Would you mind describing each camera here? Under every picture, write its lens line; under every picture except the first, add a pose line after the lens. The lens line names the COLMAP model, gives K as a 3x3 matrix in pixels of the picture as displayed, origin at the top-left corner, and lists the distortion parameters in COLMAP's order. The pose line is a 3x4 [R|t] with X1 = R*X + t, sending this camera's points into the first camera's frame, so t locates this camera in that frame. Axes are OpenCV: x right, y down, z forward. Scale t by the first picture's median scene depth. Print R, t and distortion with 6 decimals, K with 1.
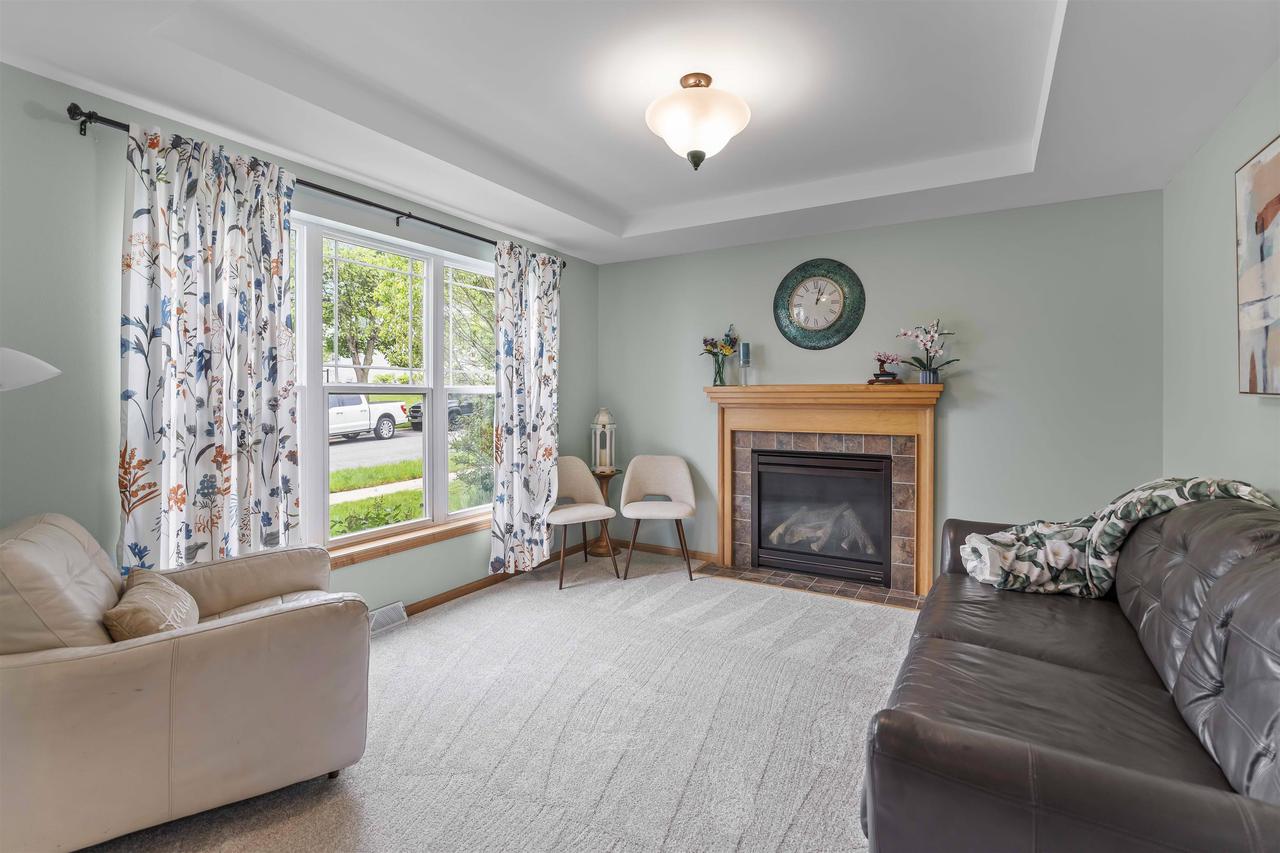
lens RADIAL K [[579.0, 0, 637.3], [0, 579.0, 417.0], [0, 0, 1]] dist [-0.003713, 0.001387]
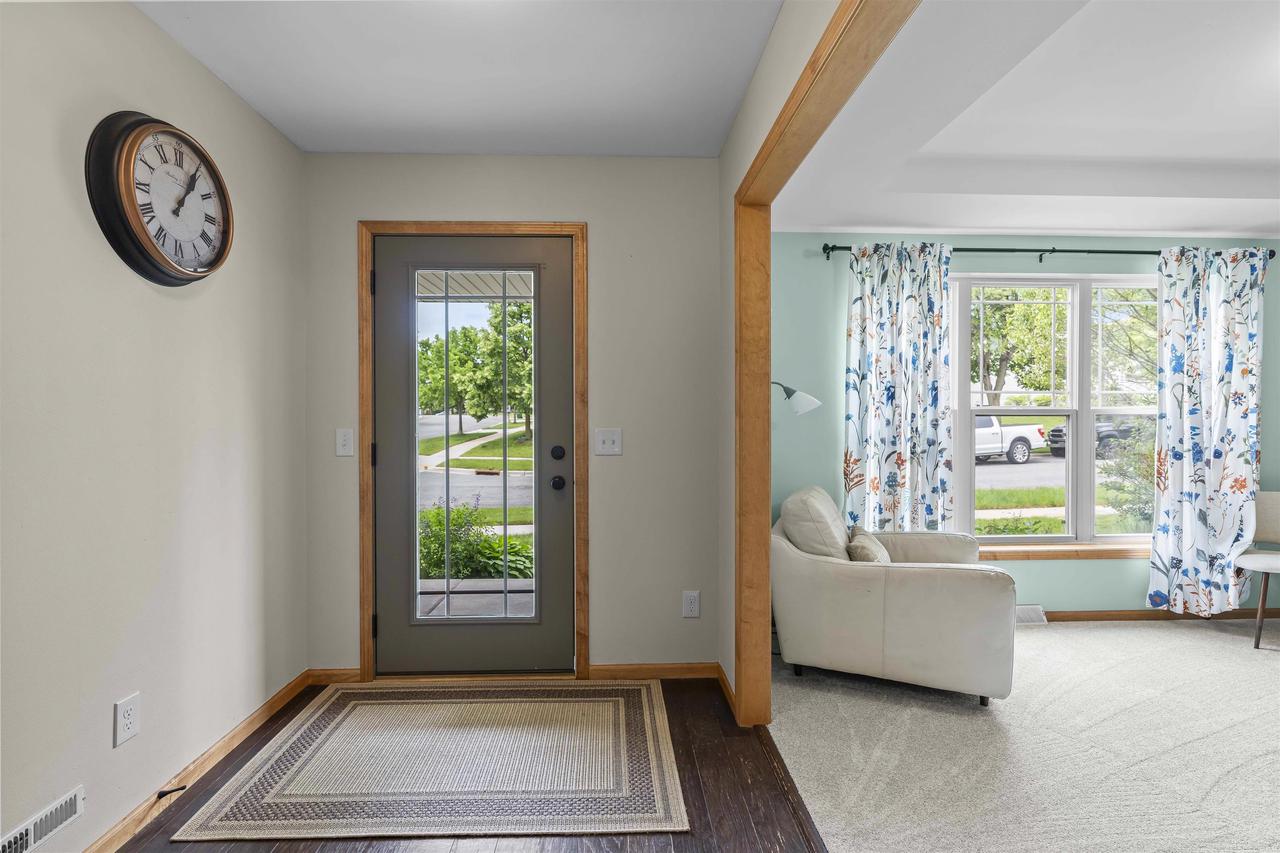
lens RADIAL K [[579.0, 0, 637.3], [0, 579.0, 417.0], [0, 0, 1]] dist [-0.003713, 0.001387]
pose [[0.546659, -0.004749, -0.837342, 0.104611], [-0.028198, 0.999312, -0.024076, 0.013148], [0.836880, 0.036773, 0.546150, -0.285620]]
